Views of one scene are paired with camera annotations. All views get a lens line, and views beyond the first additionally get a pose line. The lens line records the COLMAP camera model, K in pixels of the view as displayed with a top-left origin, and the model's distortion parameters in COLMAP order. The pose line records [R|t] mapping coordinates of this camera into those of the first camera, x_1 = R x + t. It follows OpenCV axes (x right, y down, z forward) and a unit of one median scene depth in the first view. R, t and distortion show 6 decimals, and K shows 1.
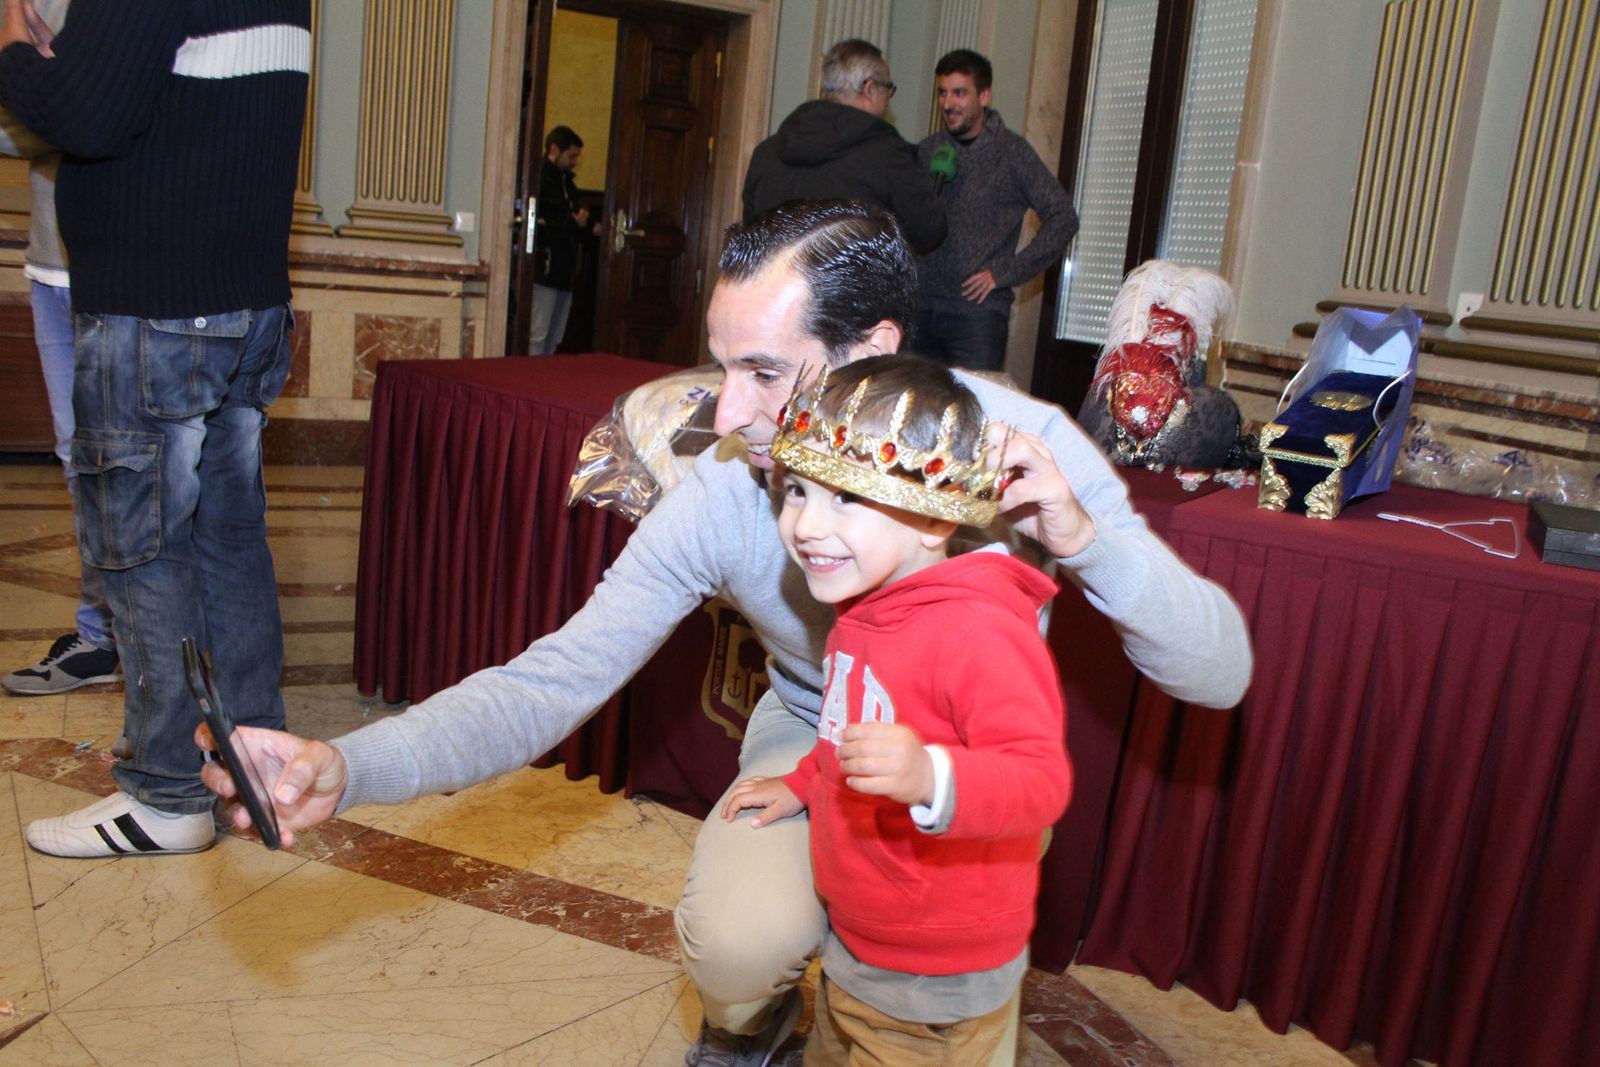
lens RADIAL K [[1407.0, 0, 810.1], [0, 1407.0, 576.9], [0, 0, 1]] dist [-0.126167, 0.125864]
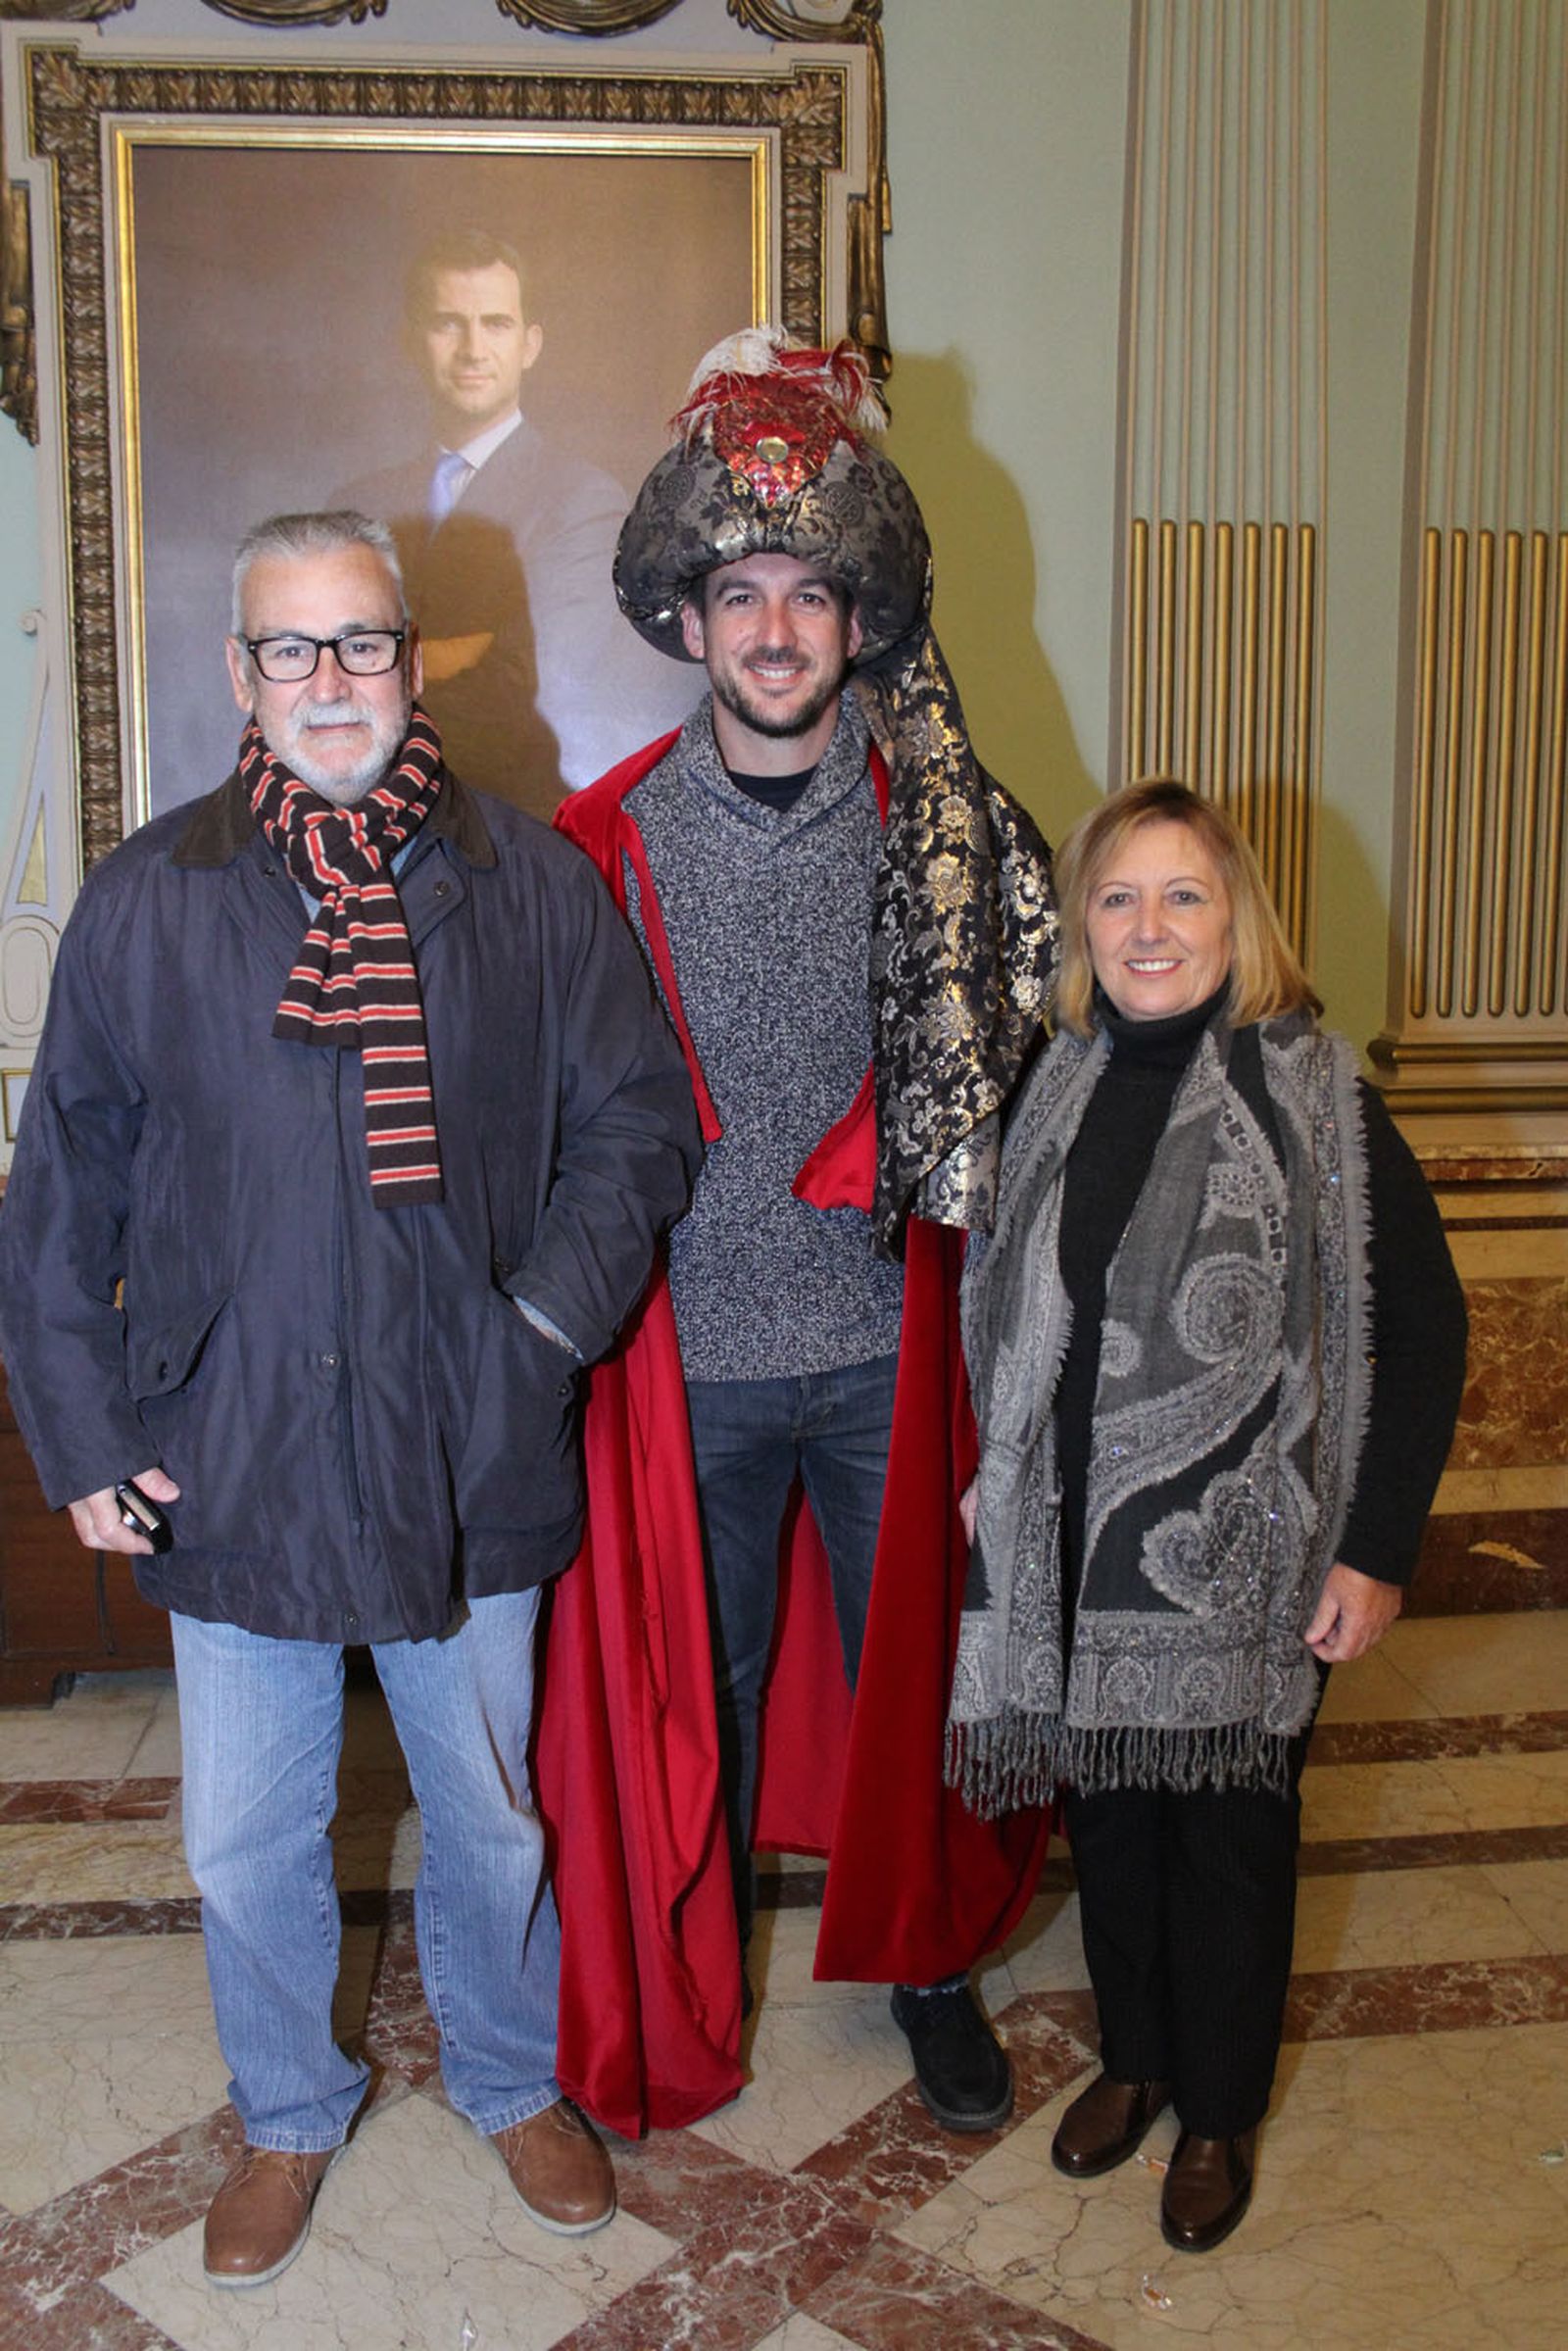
lens RADIAL K [[1982.4, 0, 741.8], [0, 1982.4, 1131.7], [0, 0, 1]] dist [-0.127209, 0.117115]
pose [[0.934061, -0.051358, -0.353402, -0.653390], [0.022106, 0.996022, -0.086319, -0.405646], [0.356430, 0.072815, 0.931480, 0.741393]]
